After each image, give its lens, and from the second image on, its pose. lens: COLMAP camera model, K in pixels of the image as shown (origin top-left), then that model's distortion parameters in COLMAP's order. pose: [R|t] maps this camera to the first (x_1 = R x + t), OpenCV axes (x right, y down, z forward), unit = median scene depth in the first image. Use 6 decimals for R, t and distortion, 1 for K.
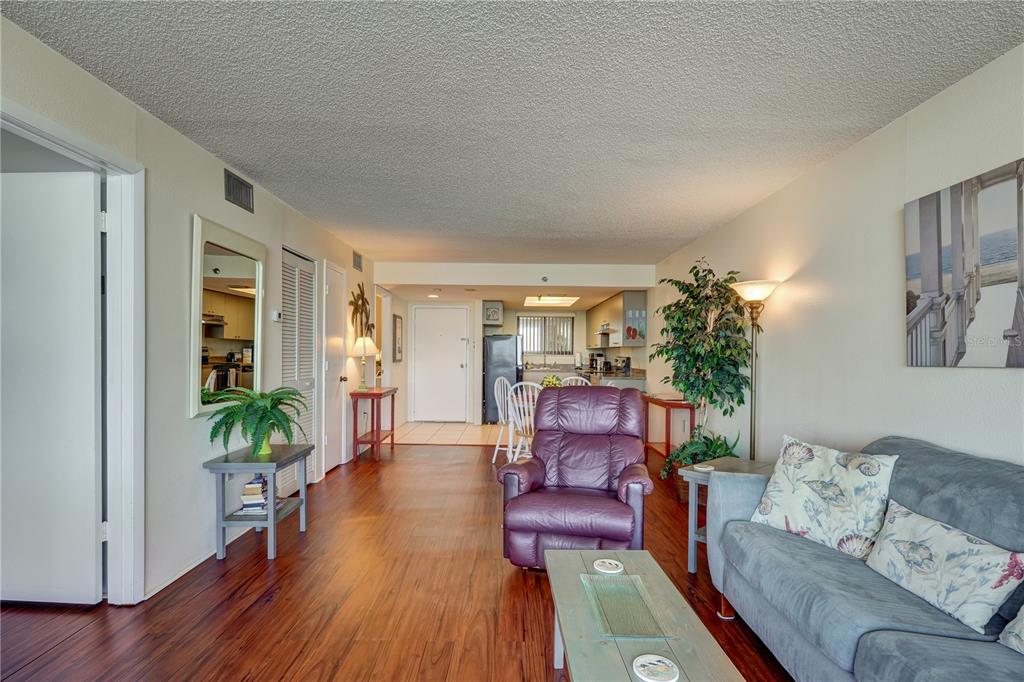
lens RADIAL K [[500.0, 0, 516.6], [0, 500.0, 350.8], [0, 0, 1]] dist [-0.000213, 0.000805]
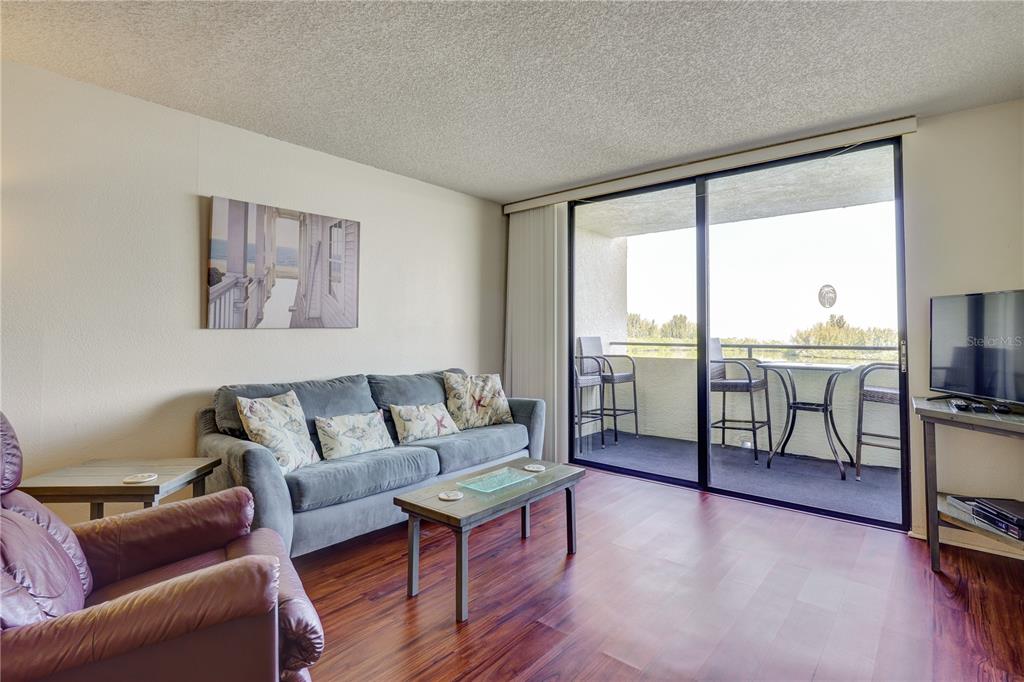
lens RADIAL K [[500.0, 0, 497.5], [0, 500.0, 315.7], [0, 0, 1]] dist [-0.000213, 0.000805]
pose [[-0.737052, 0.005578, 0.675813, -0.567539], [-0.017553, 0.999471, -0.027392, 0.020113], [-0.675608, -0.032052, -0.736564, 1.449061]]
